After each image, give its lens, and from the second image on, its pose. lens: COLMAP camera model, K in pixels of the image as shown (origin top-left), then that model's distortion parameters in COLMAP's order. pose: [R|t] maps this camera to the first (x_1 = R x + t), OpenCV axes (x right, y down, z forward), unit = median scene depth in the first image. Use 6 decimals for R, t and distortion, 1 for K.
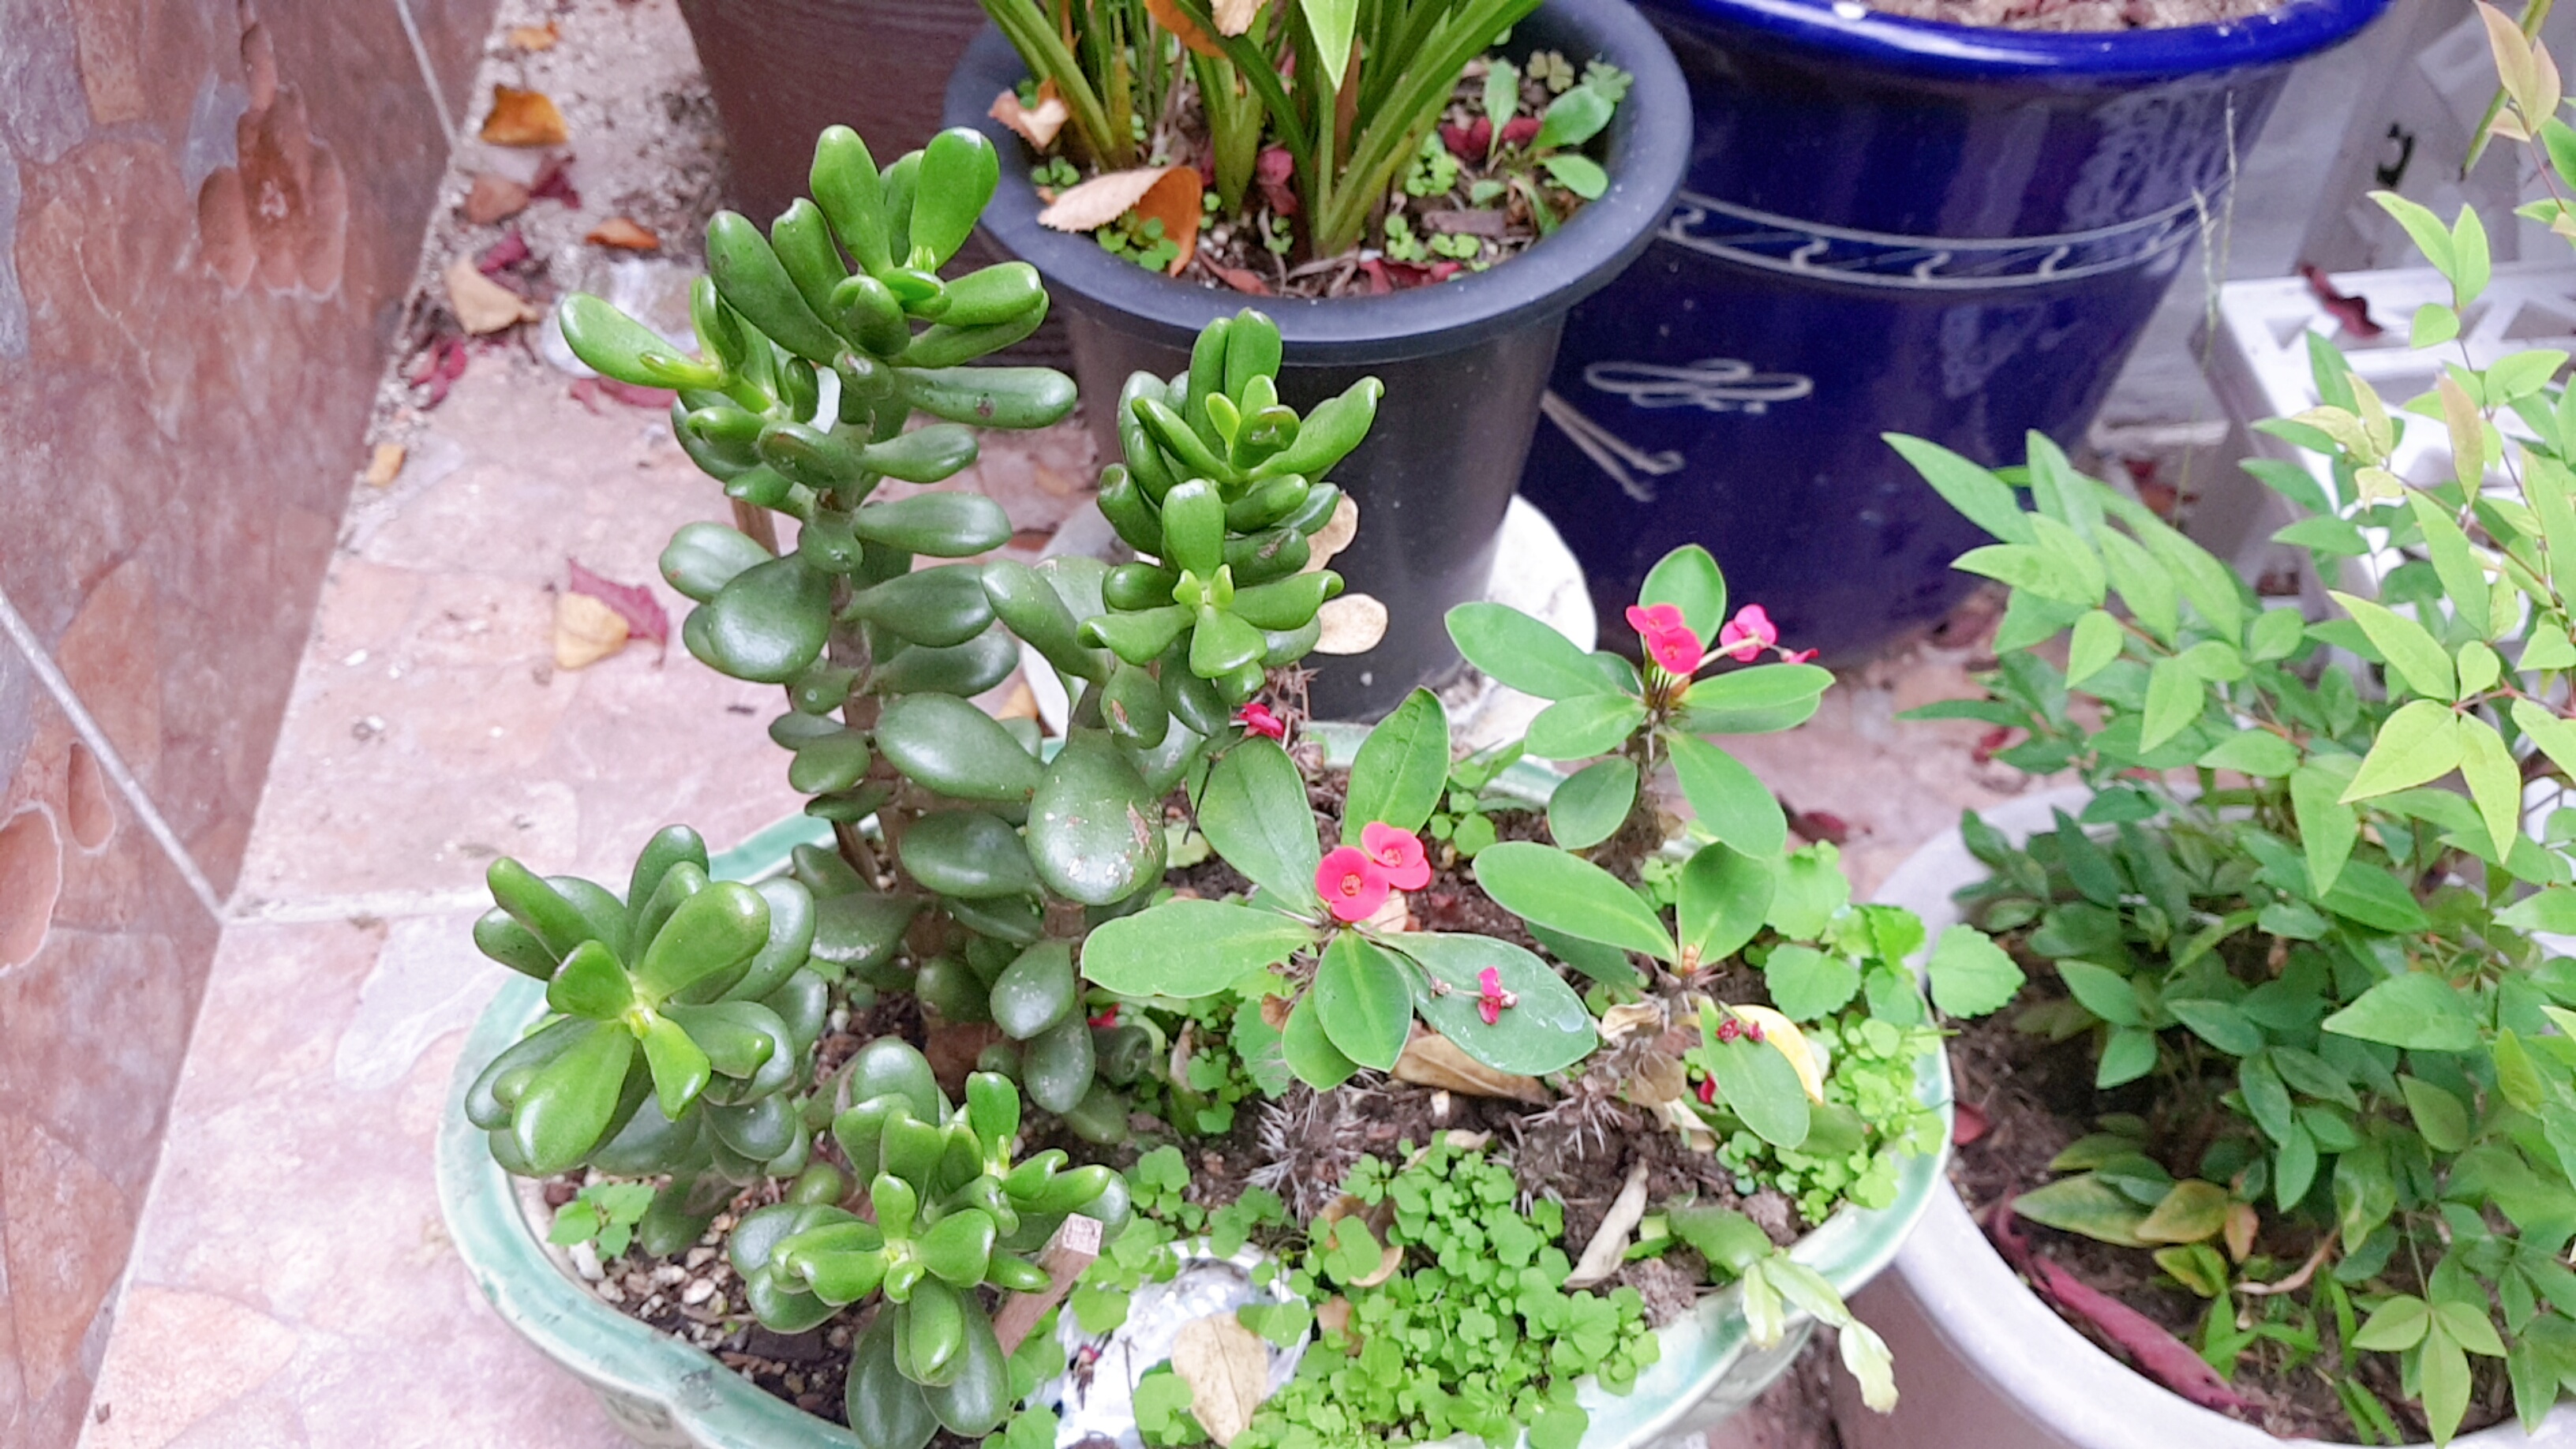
lens RADIAL K [[2123.3, 0, 1288.0], [0, 2123.3, 654.3], [0, 0, 1]] dist [0.031652, -0.131755]
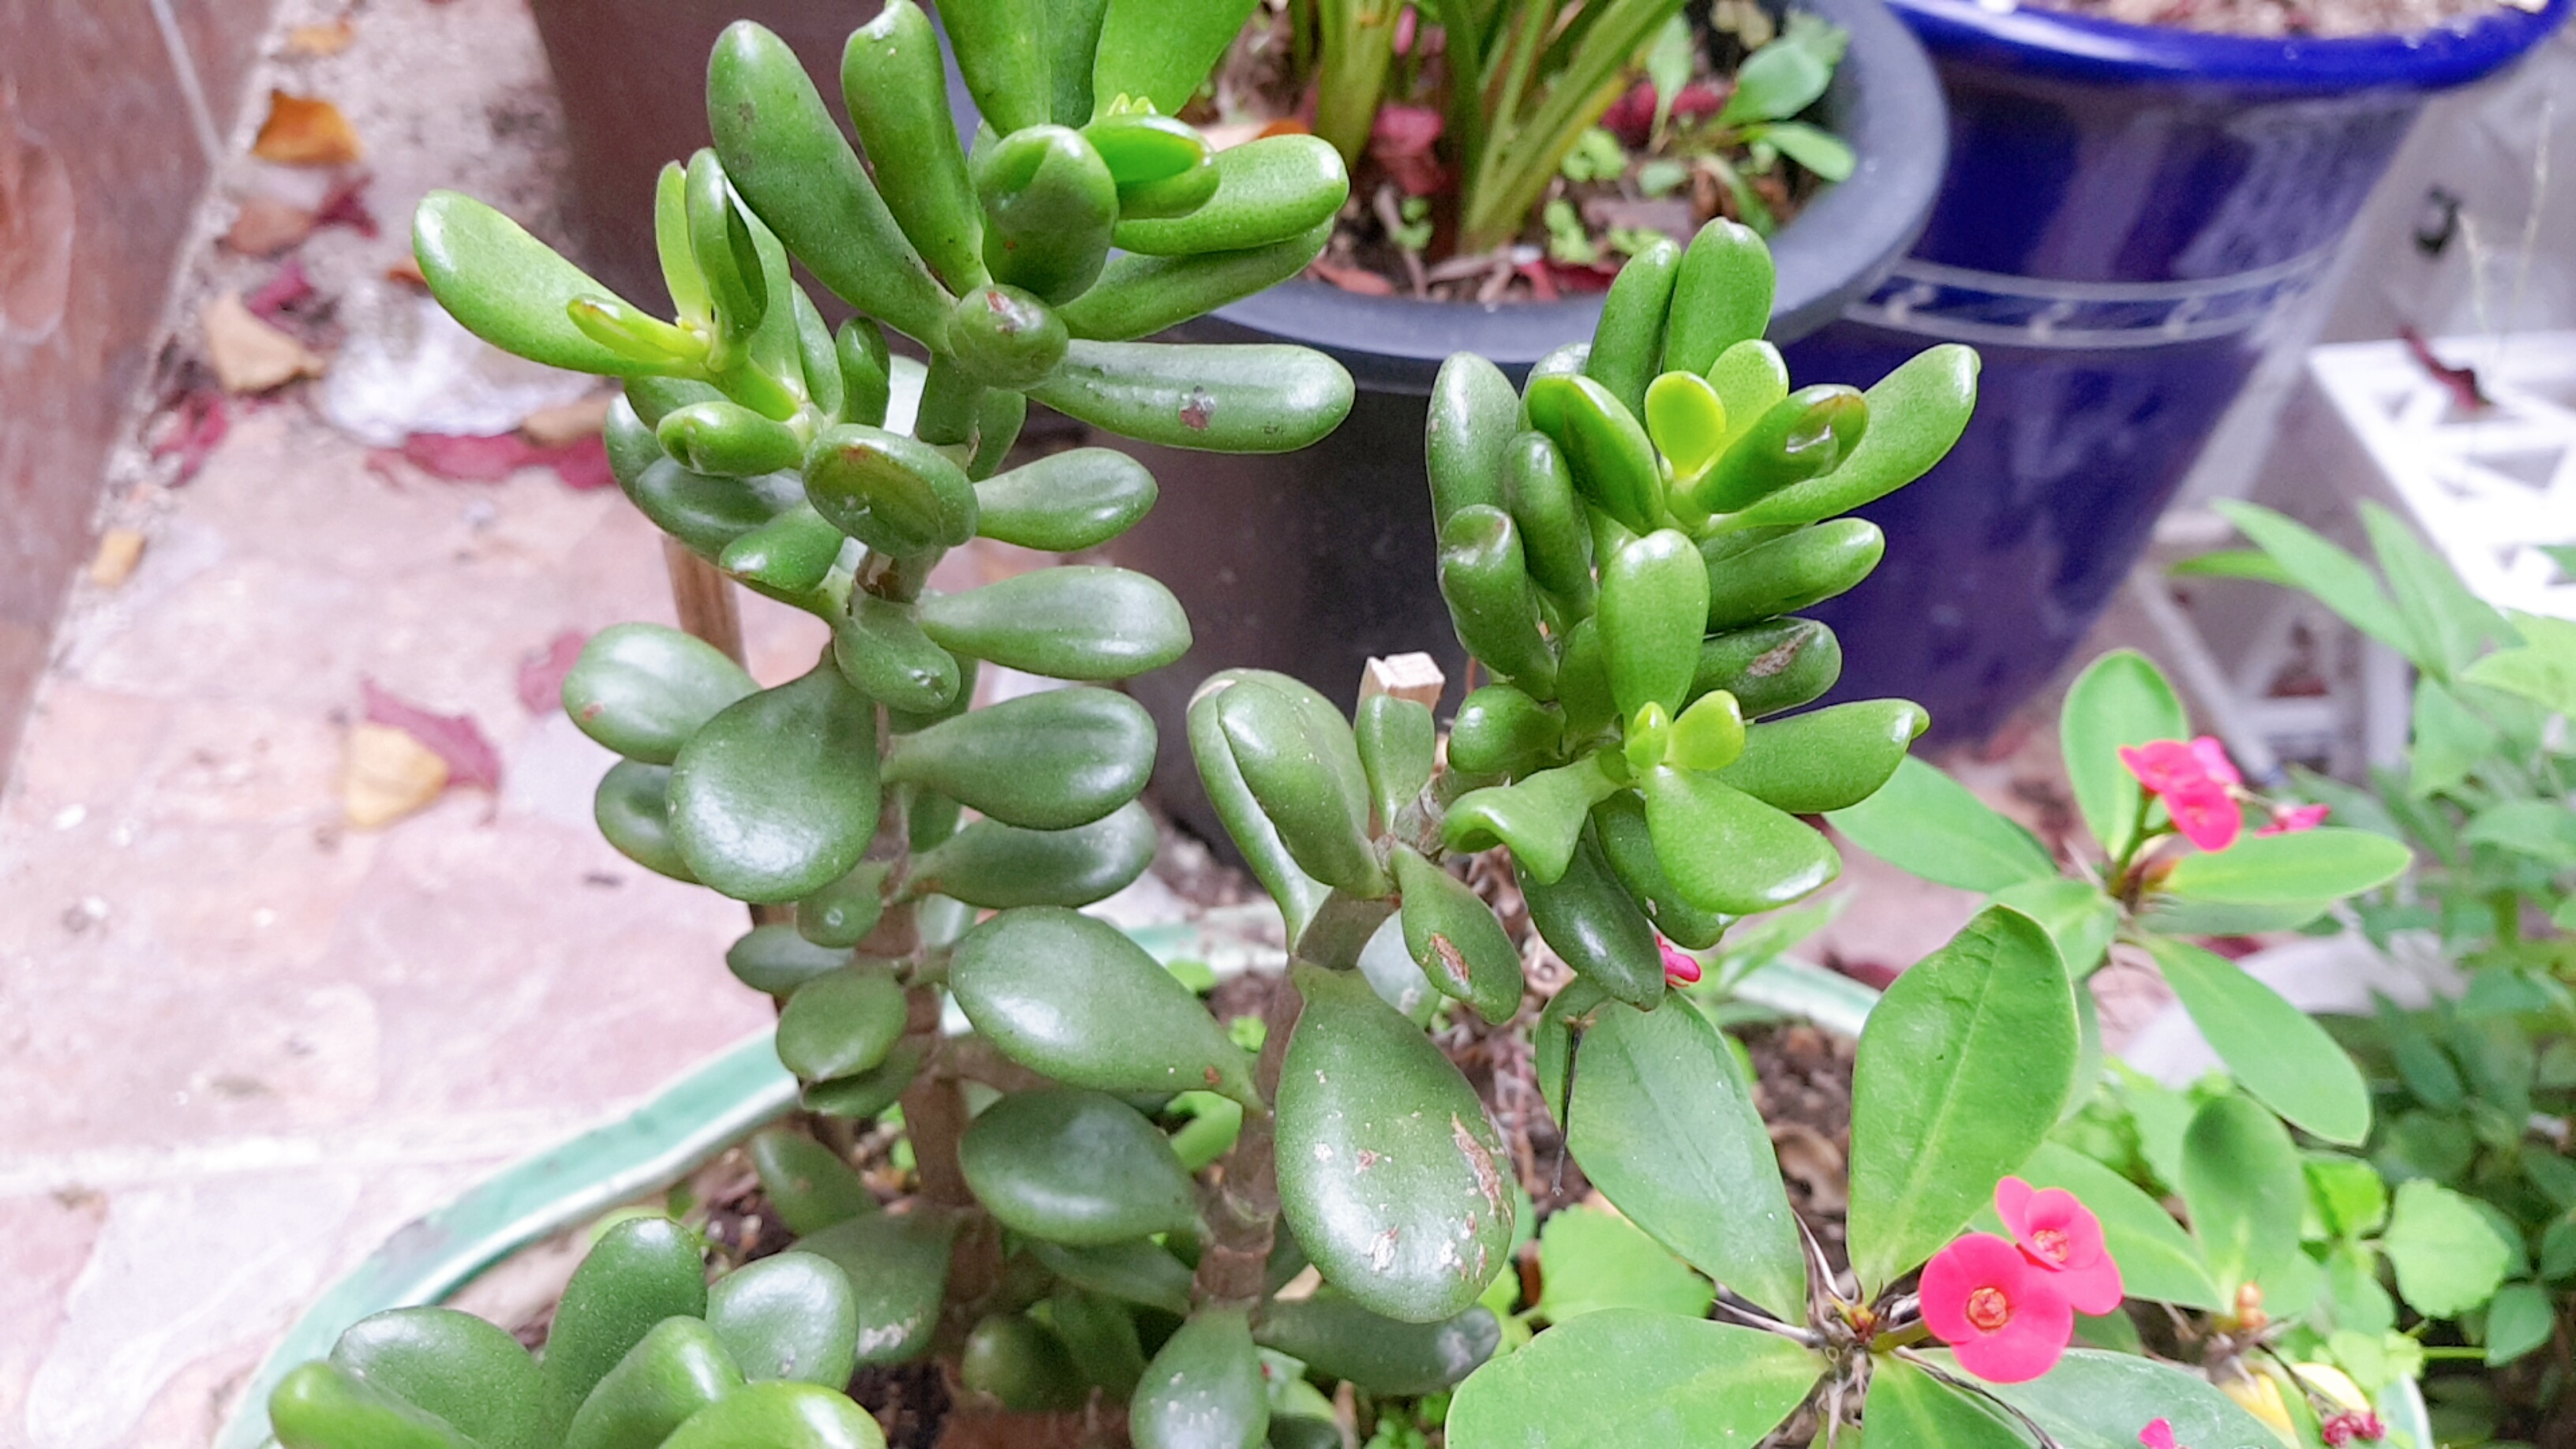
lens RADIAL K [[2123.3, 0, 1288.0], [0, 2123.3, 654.3], [0, 0, 1]] dist [0.031652, -0.131755]
pose [[0.995338, -0.007050, 0.096193, -0.091143], [0.012023, 0.998615, -0.051219, -0.012424], [-0.095699, 0.052137, 0.994044, 0.235841]]
